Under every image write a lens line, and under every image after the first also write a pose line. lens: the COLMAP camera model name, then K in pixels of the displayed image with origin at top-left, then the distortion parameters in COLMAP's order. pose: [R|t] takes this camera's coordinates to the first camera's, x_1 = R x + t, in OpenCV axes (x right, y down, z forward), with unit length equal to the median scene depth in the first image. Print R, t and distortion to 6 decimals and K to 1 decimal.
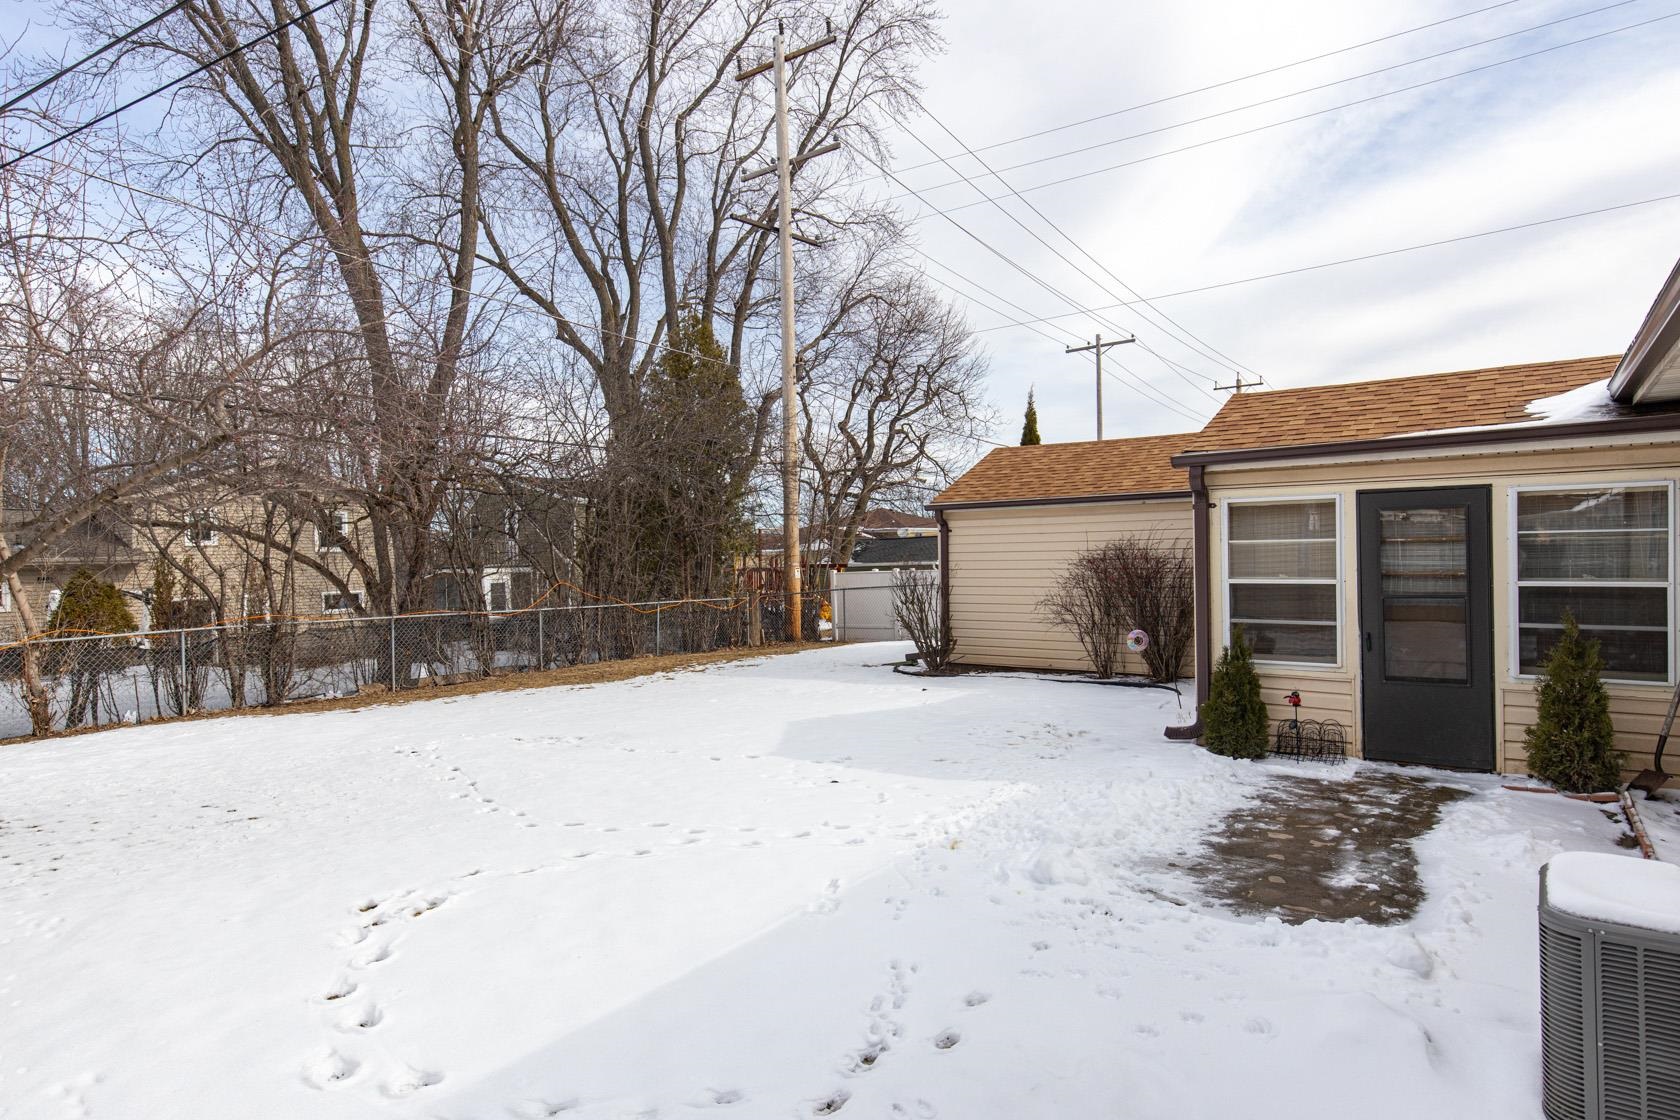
lens RADIAL K [[955.4, 0, 840.0], [0, 955.4, 560.0], [0, 0, 1]] dist [-0.002198, -0.000233]
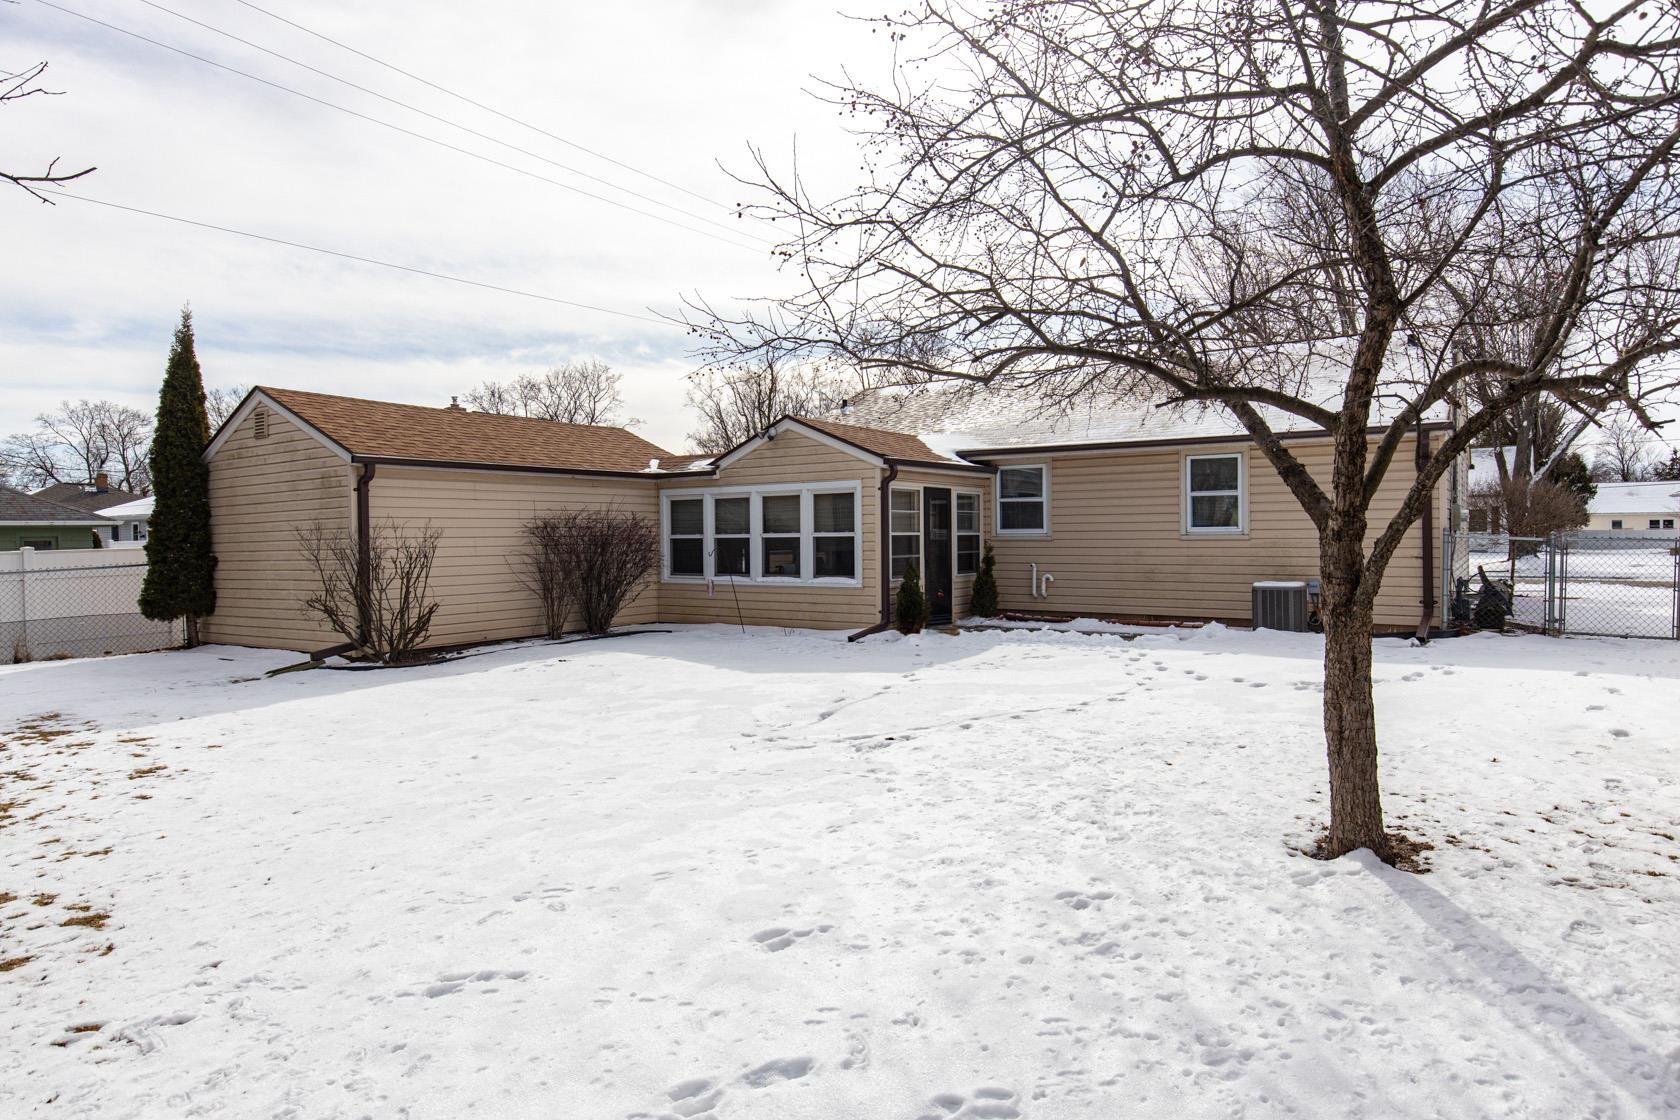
lens RADIAL K [[955.4, 0, 840.0], [0, 955.4, 560.0], [0, 0, 1]] dist [-0.002198, -0.000233]
pose [[0.000031, -0.014556, 0.999894, -0.806039], [0.016901, 0.999751, 0.014554, 0.026970], [-0.999857, 0.016899, 0.000277, 0.690908]]
